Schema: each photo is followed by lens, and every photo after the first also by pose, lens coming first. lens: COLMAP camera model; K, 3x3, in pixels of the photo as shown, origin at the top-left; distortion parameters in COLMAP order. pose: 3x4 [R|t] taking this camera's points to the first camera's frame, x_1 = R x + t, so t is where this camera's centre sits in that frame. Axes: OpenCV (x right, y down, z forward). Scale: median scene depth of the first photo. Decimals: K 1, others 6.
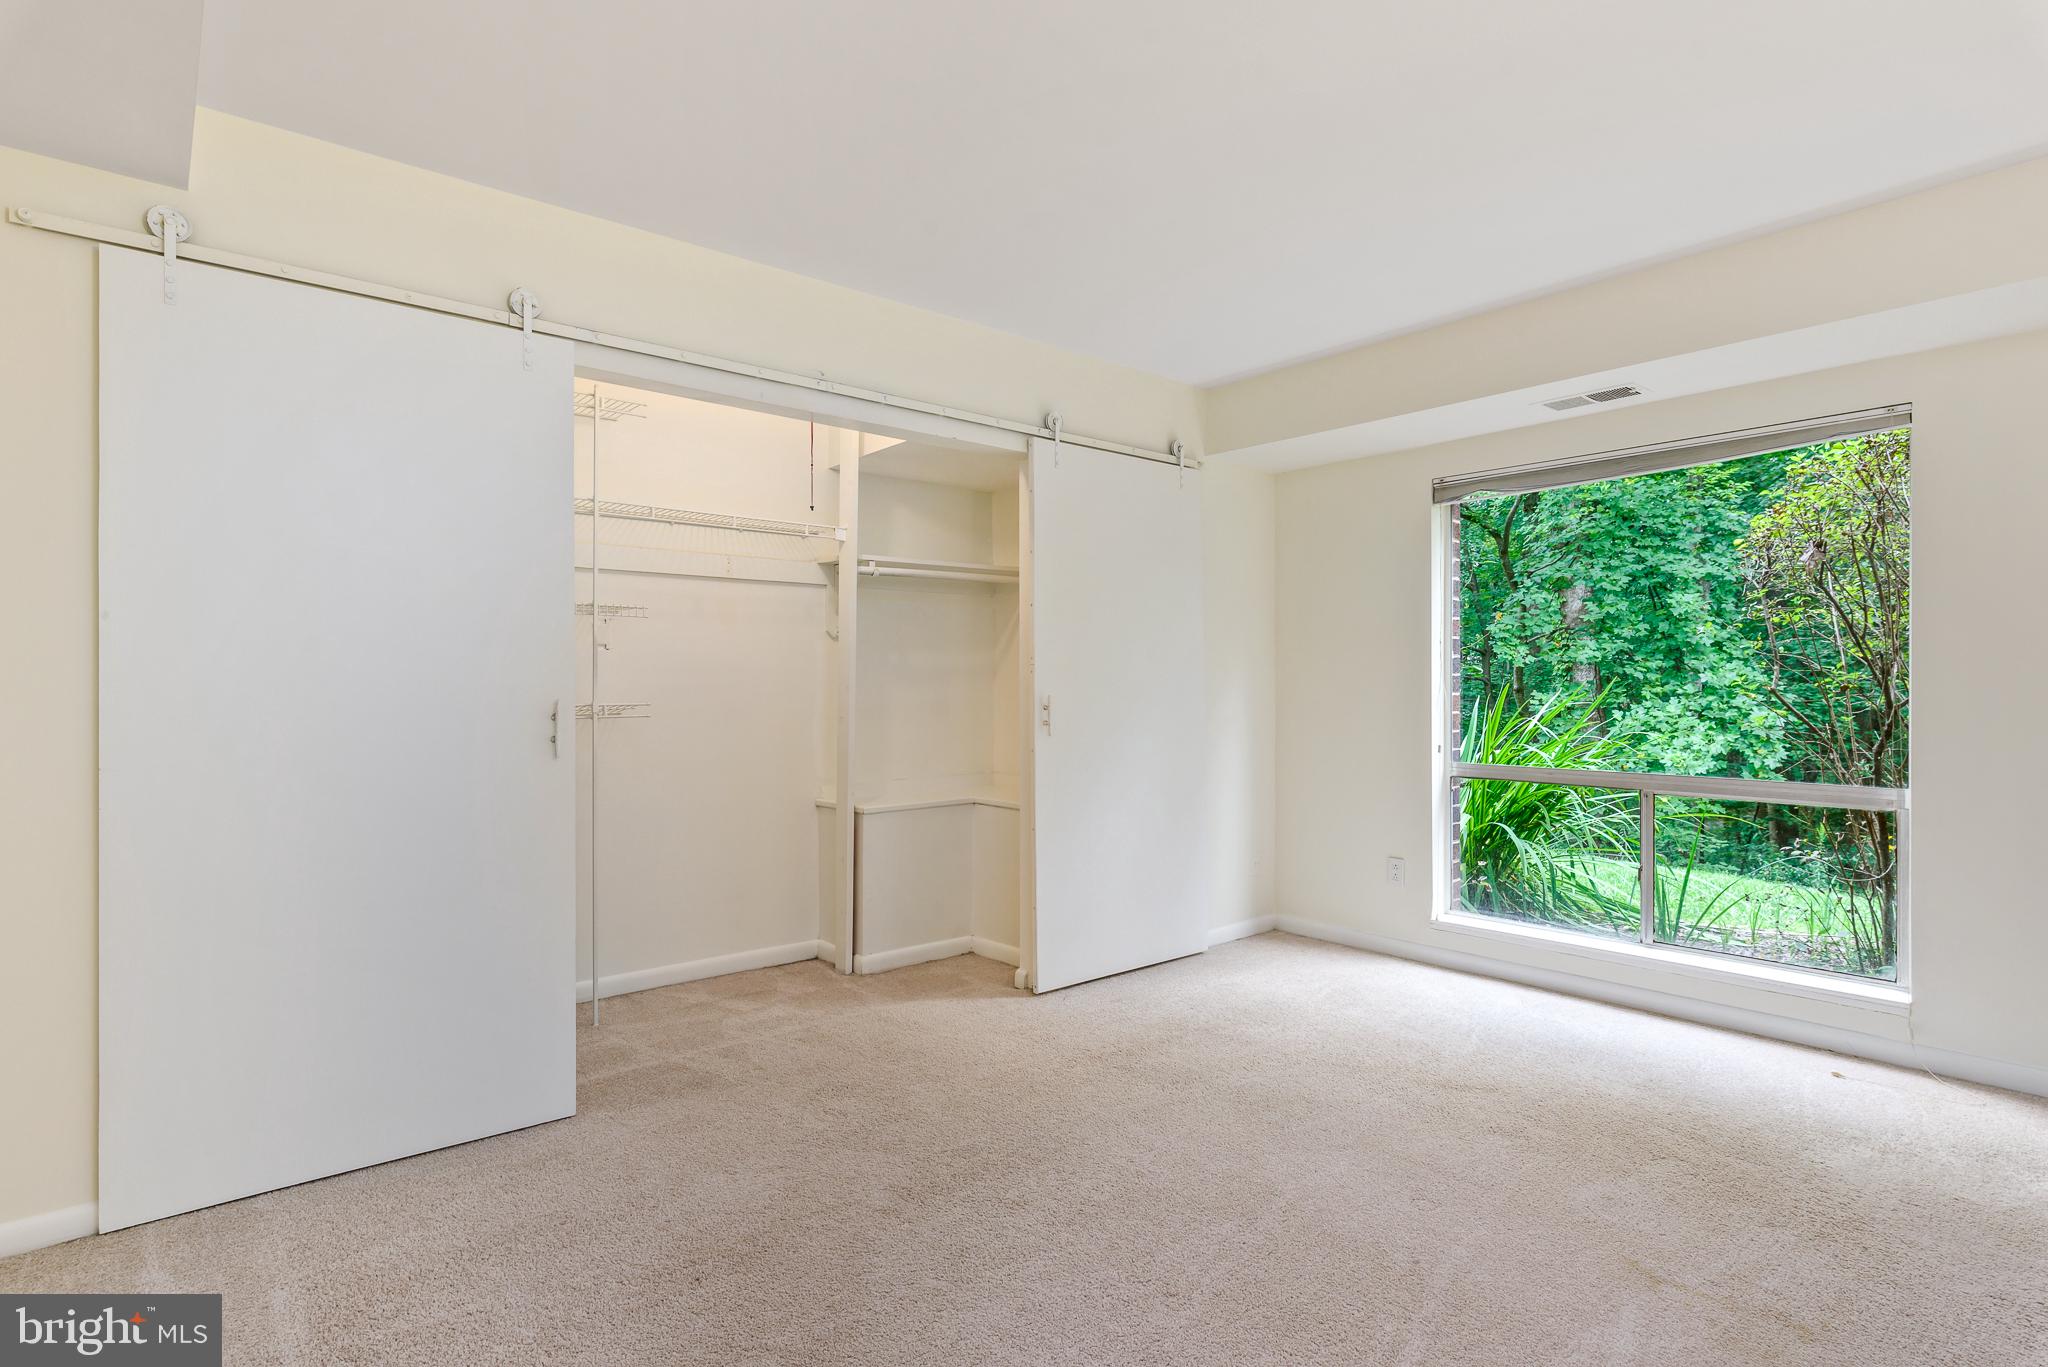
lens RADIAL K [[1041.8, 0, 1024.0], [0, 1041.8, 696.1], [0, 0, 1]] dist [-0.004961, 0.000016]
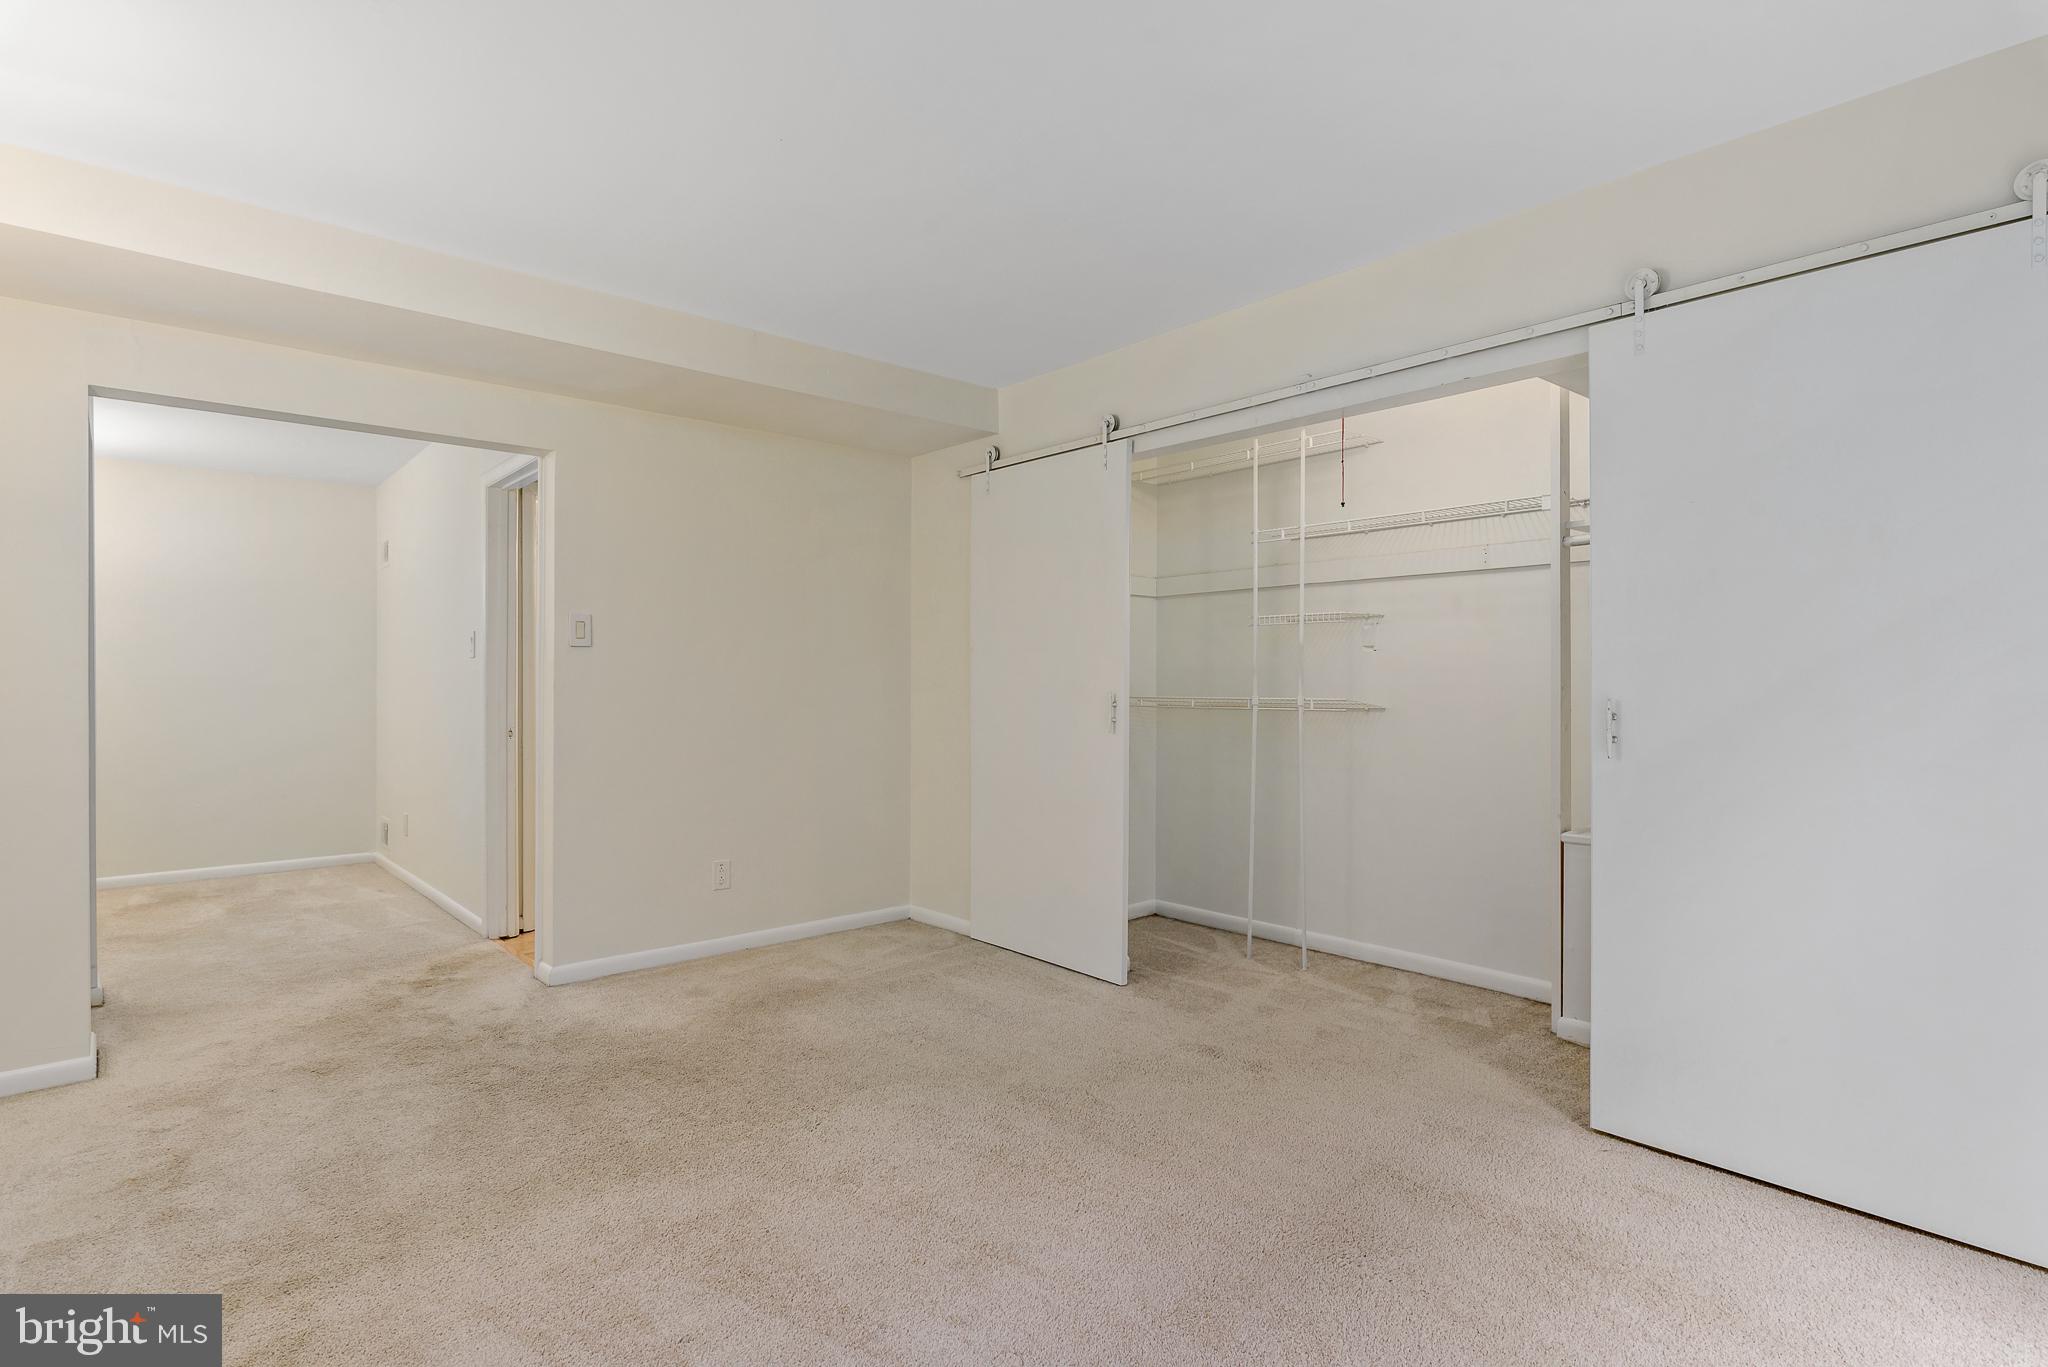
lens RADIAL K [[1041.8, 0, 1024.4], [0, 1041.8, 677.7], [0, 0, 1]] dist [-0.004961, 0.000016]
pose [[-0.003586, -0.005251, -0.999980, 0.705812], [-0.014191, 0.999886, -0.005199, -0.003858], [0.999893, 0.014172, -0.003660, 0.622646]]
